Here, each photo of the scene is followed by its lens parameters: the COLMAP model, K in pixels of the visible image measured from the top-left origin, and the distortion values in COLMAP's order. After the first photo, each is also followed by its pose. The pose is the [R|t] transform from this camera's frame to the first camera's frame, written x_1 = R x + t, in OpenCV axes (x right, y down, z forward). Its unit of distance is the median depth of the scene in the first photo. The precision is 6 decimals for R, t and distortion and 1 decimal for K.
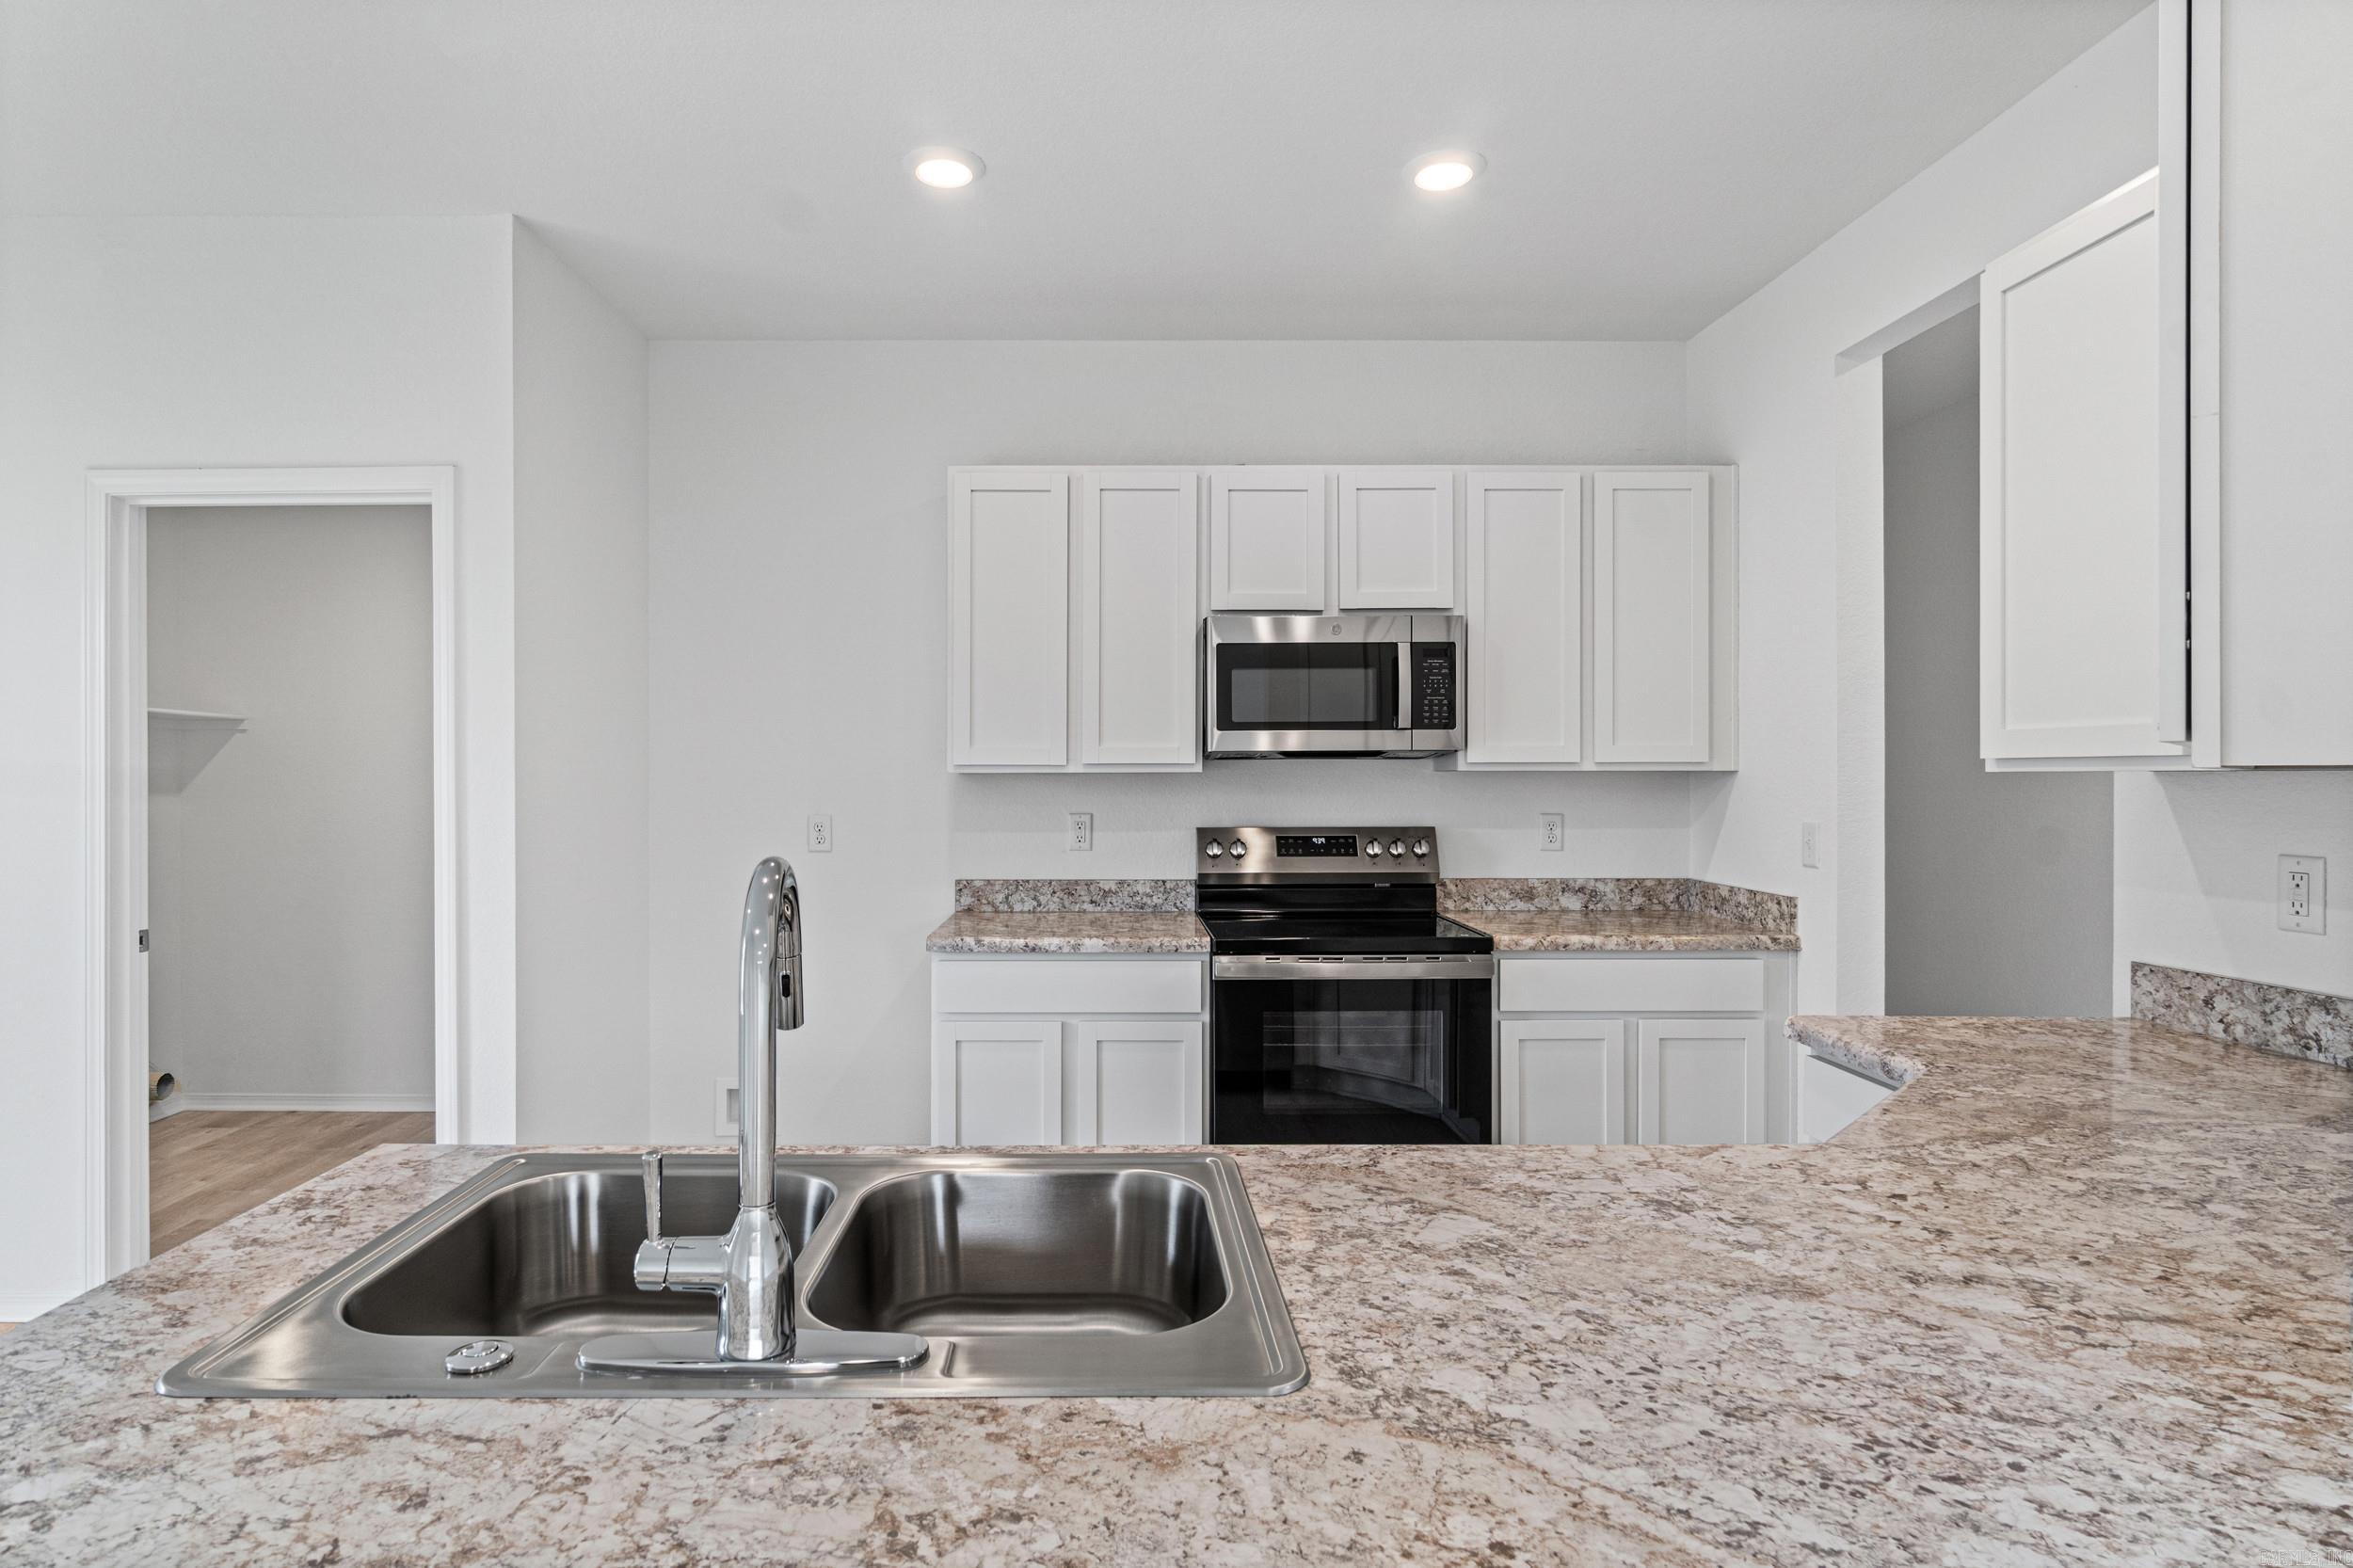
lens RADIAL K [[1193.5, 0, 1119.2], [0, 1193.5, 777.1], [0, 0, 1]] dist [-0.009036, 0.000902]
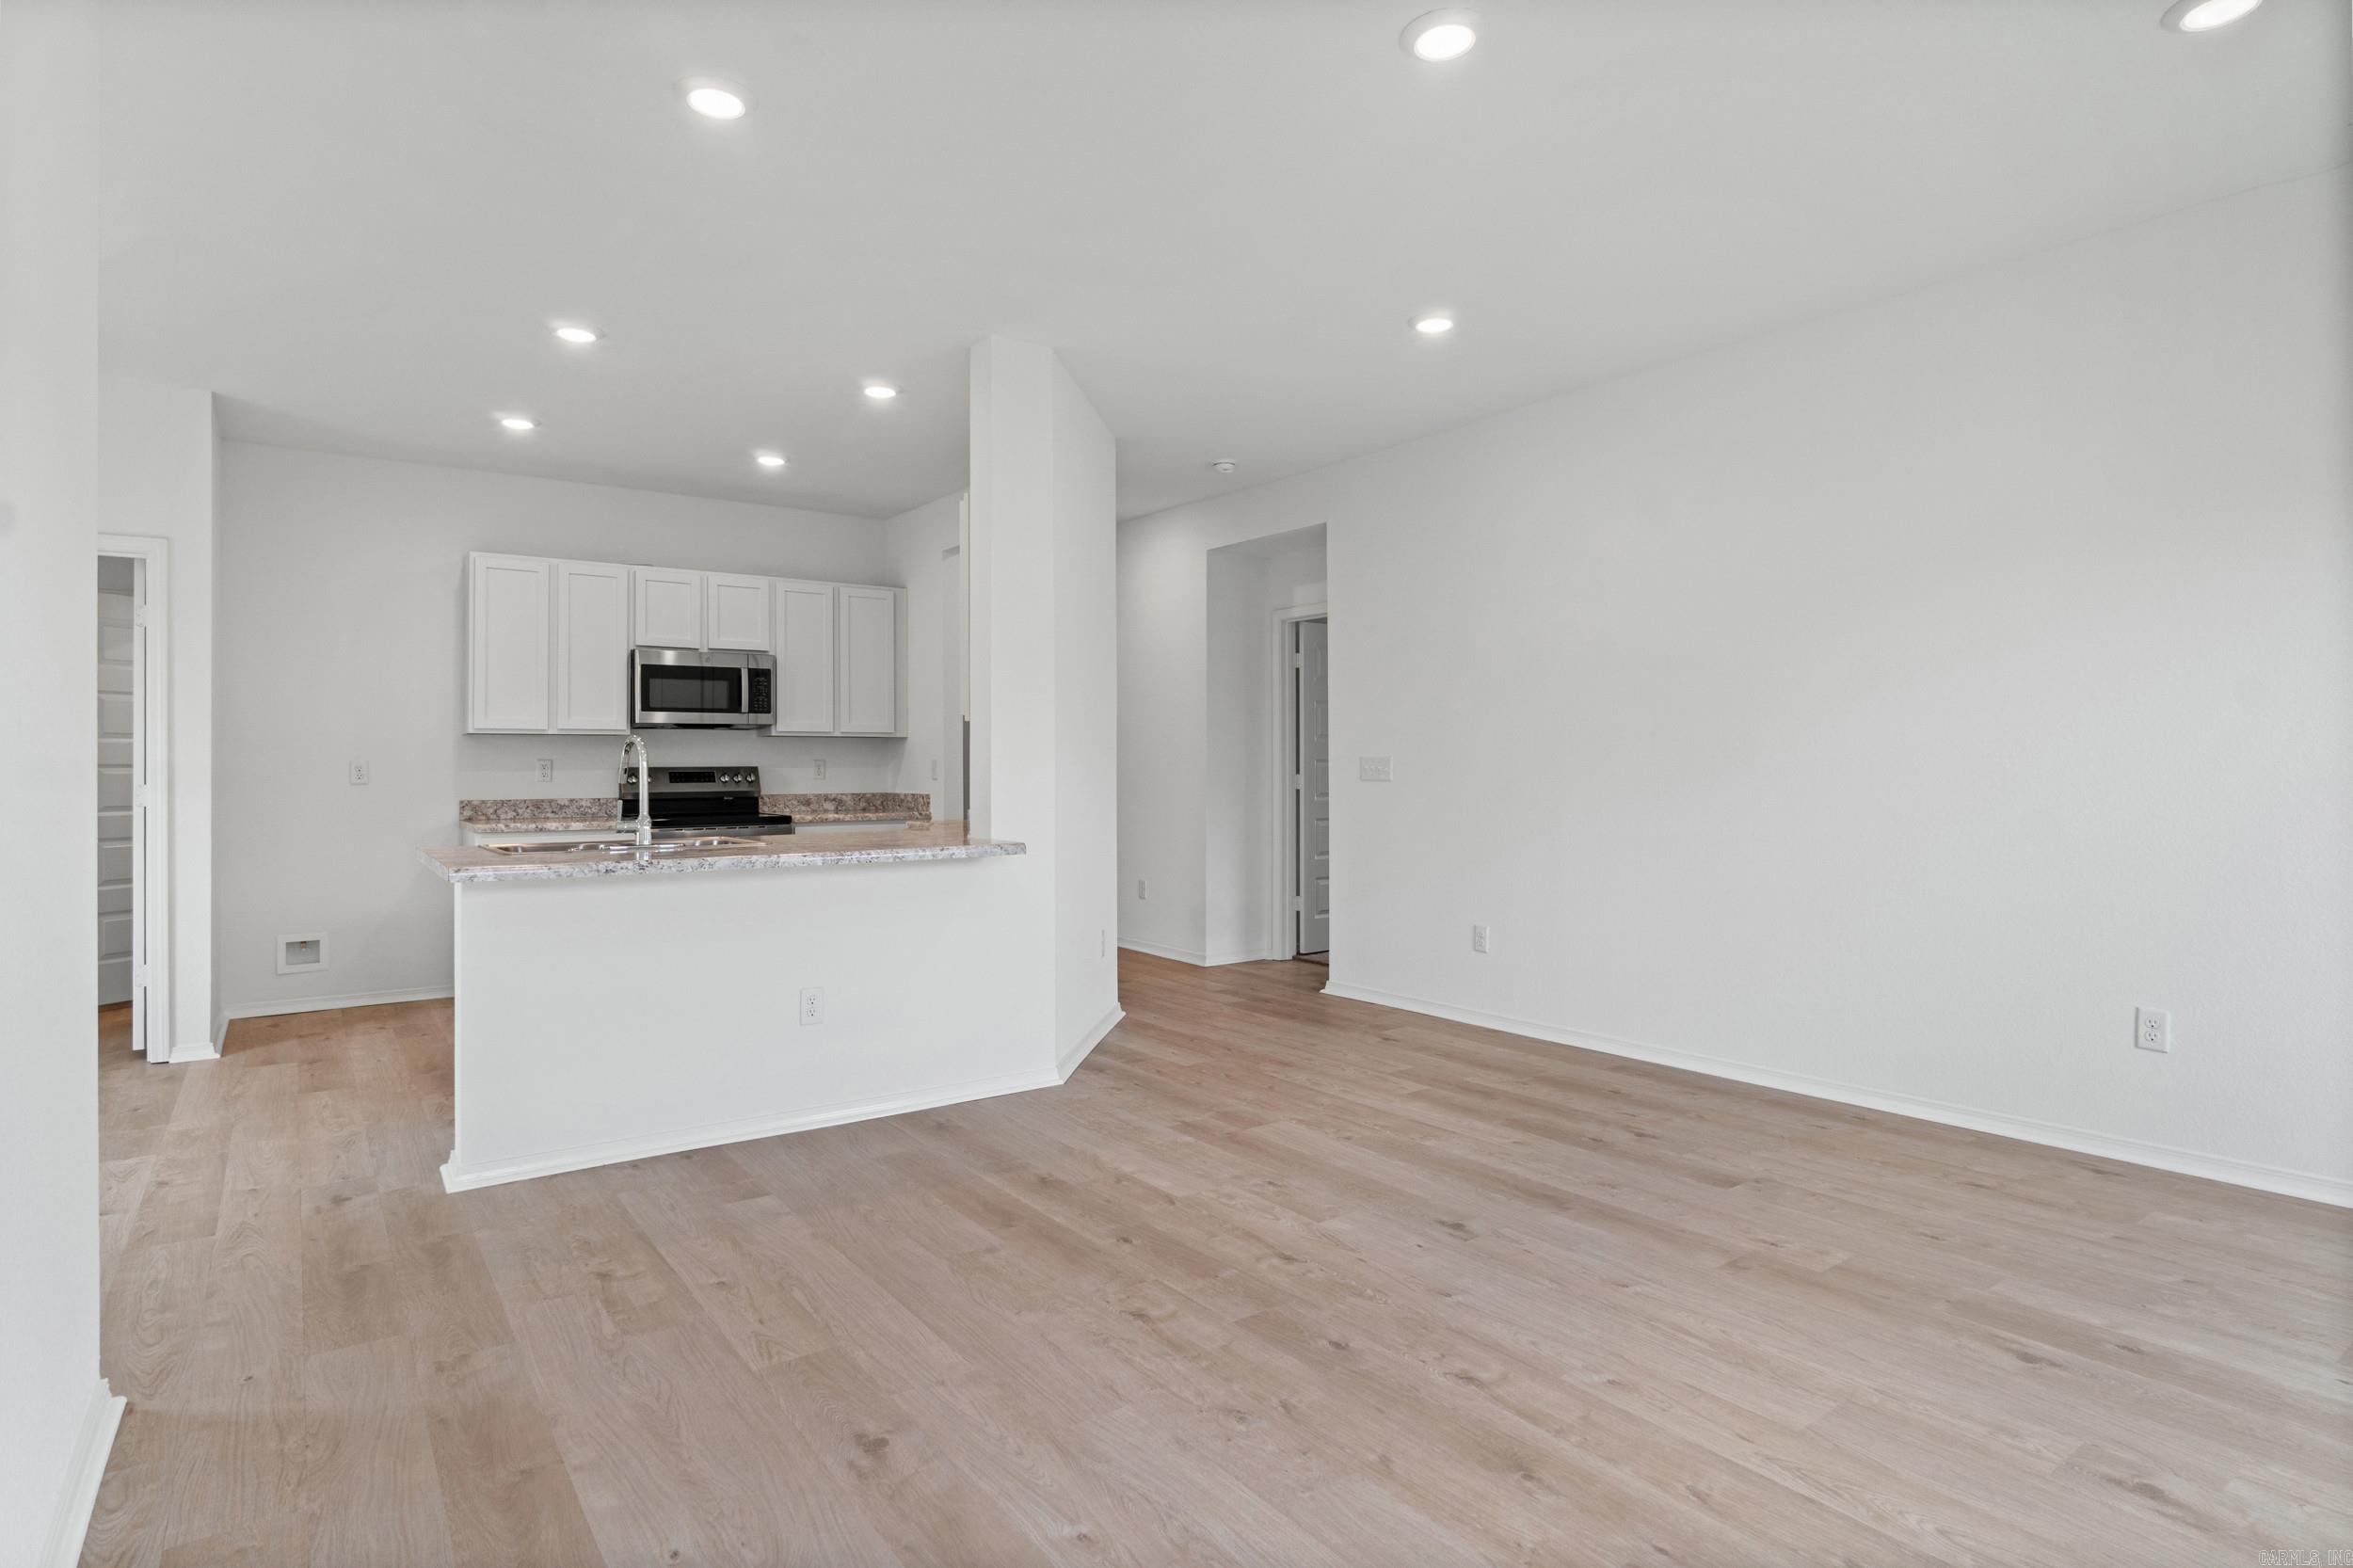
lens RADIAL K [[1193.5, 0, 1147.7], [0, 1193.5, 773.3], [0, 0, 1]] dist [-0.009036, 0.000902]
pose [[0.814605, -0.006983, 0.579974, -0.340835], [0.003849, 0.999971, 0.006634, 0.045977], [-0.580003, -0.003172, 0.814608, -0.926978]]
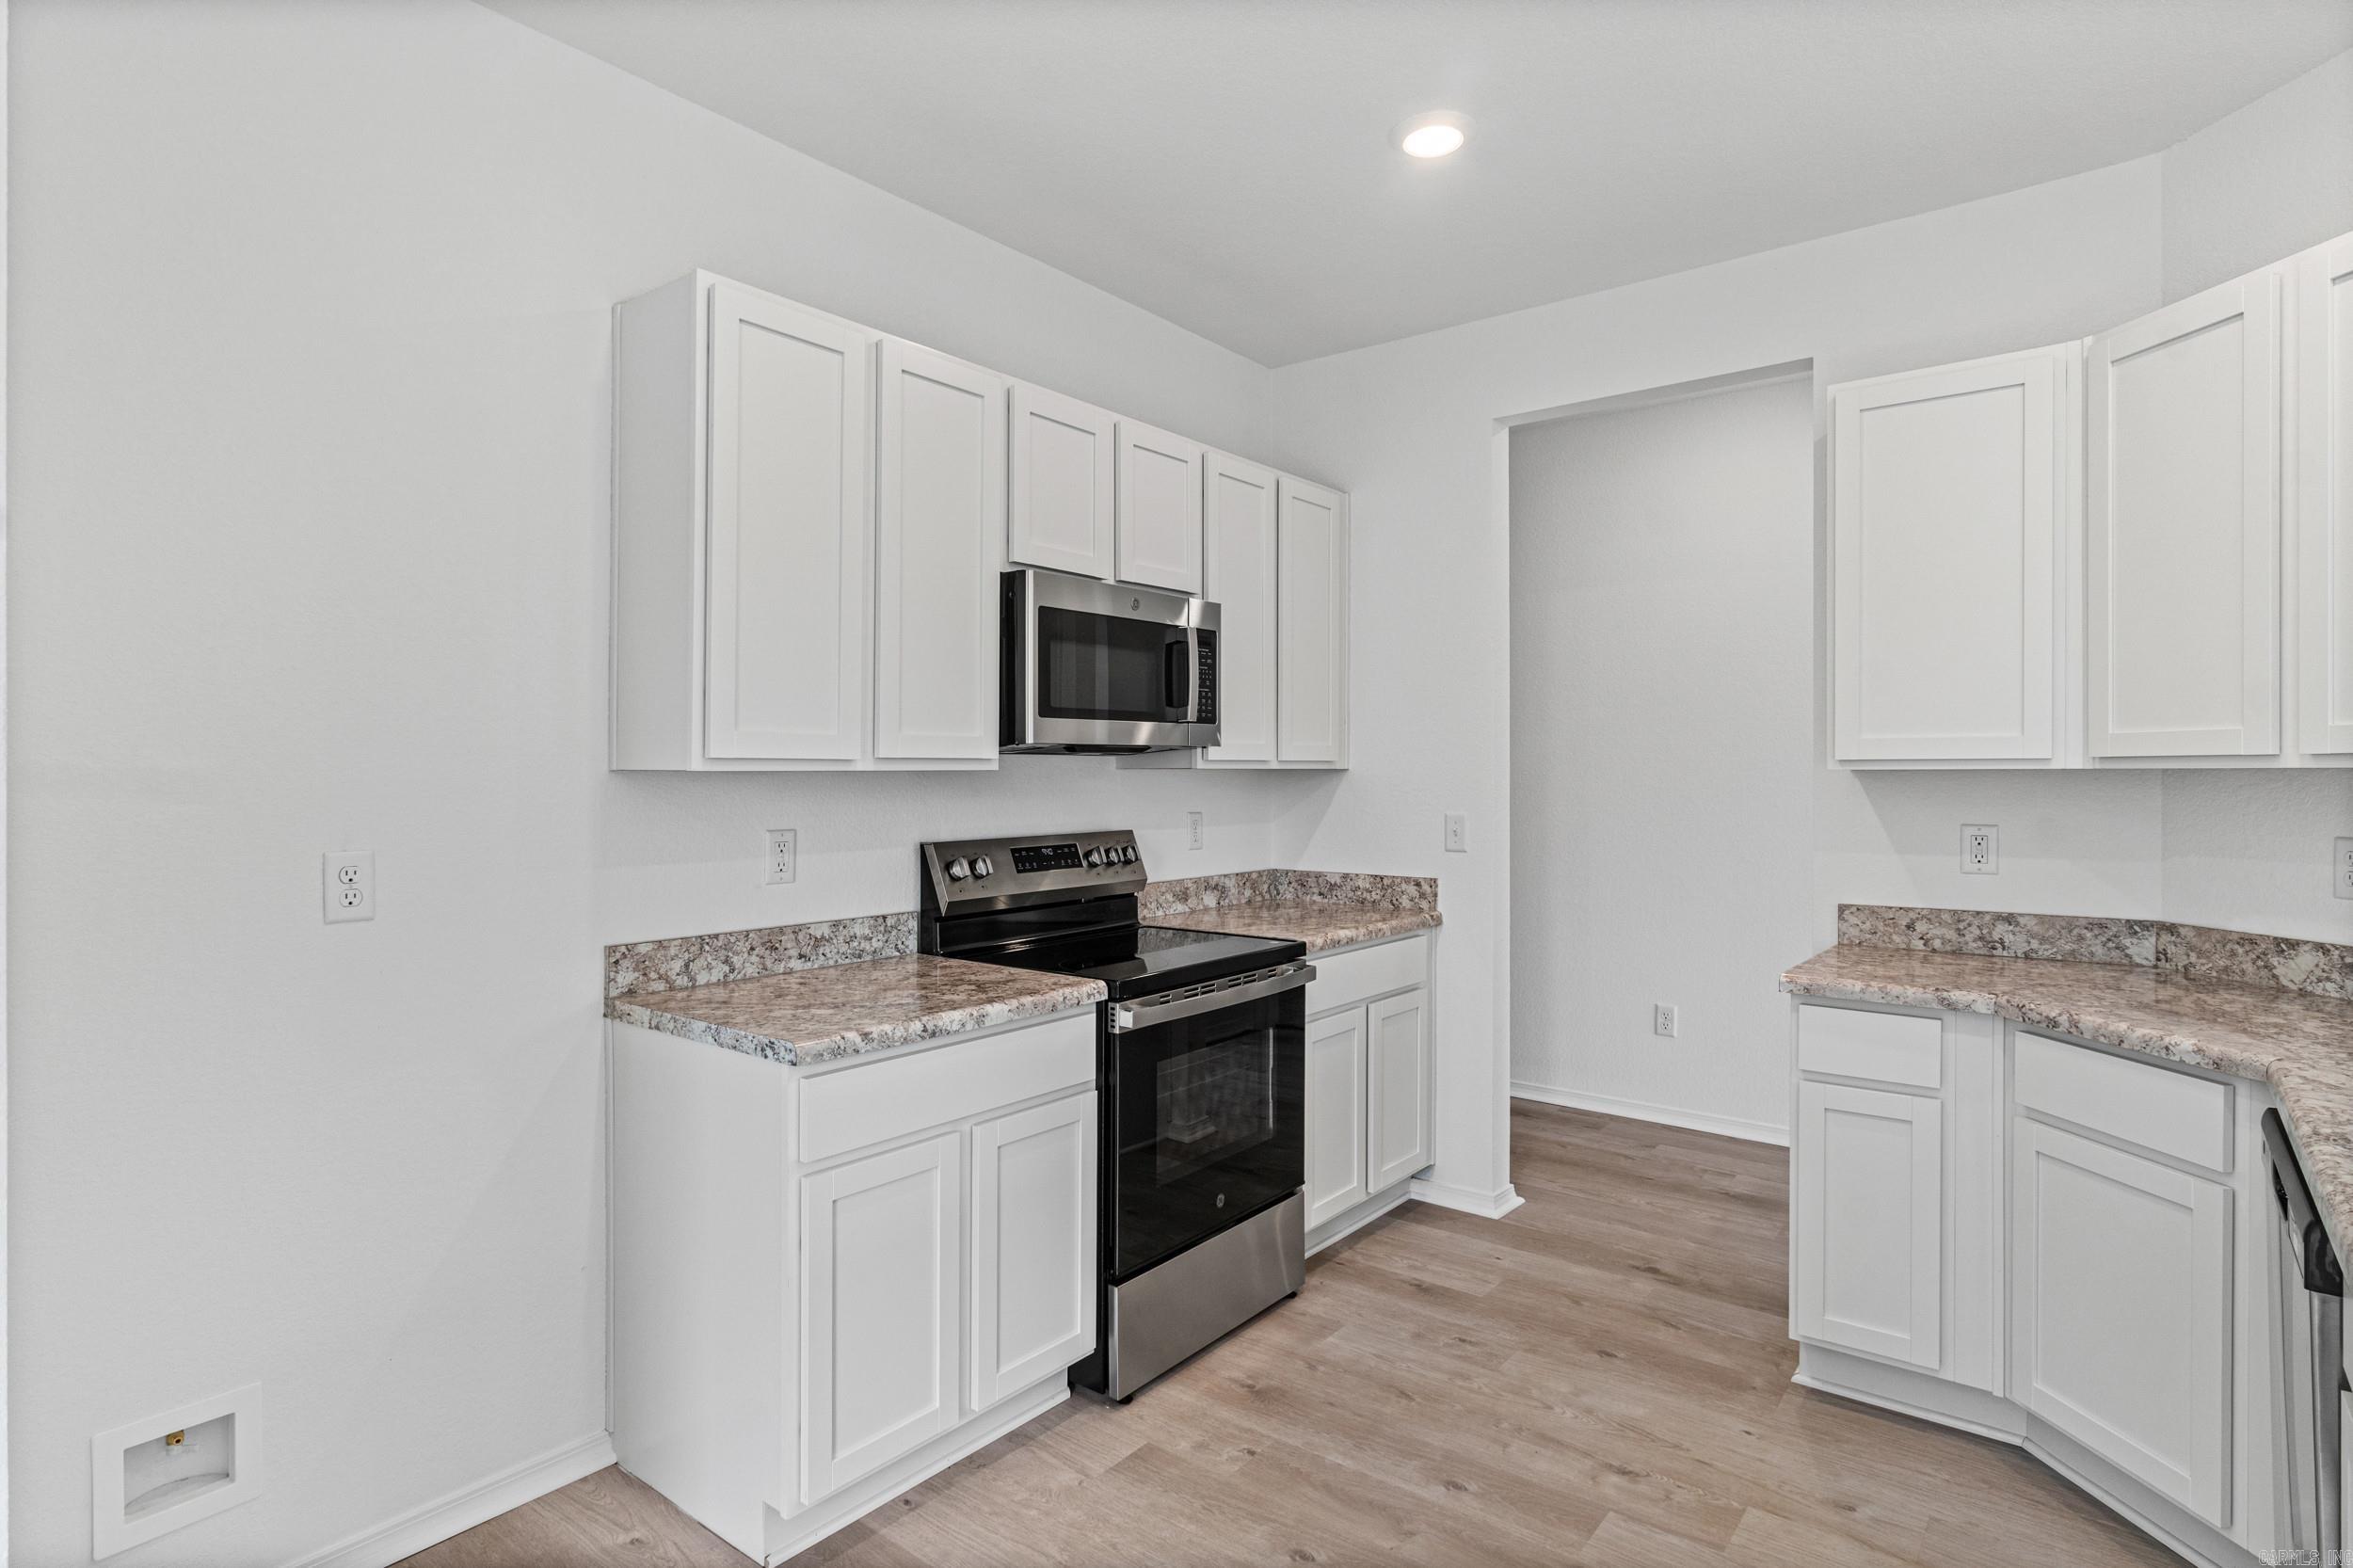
lens RADIAL K [[1193.5, 0, 1141.7], [0, 1193.5, 772.6], [0, 0, 1]] dist [-0.009036, 0.000902]
pose [[0.649214, -0.001468, 0.760604, -0.462580], [0.003078, 0.999995, -0.000697, -0.001852], [-0.760600, 0.002793, 0.649215, 0.430268]]
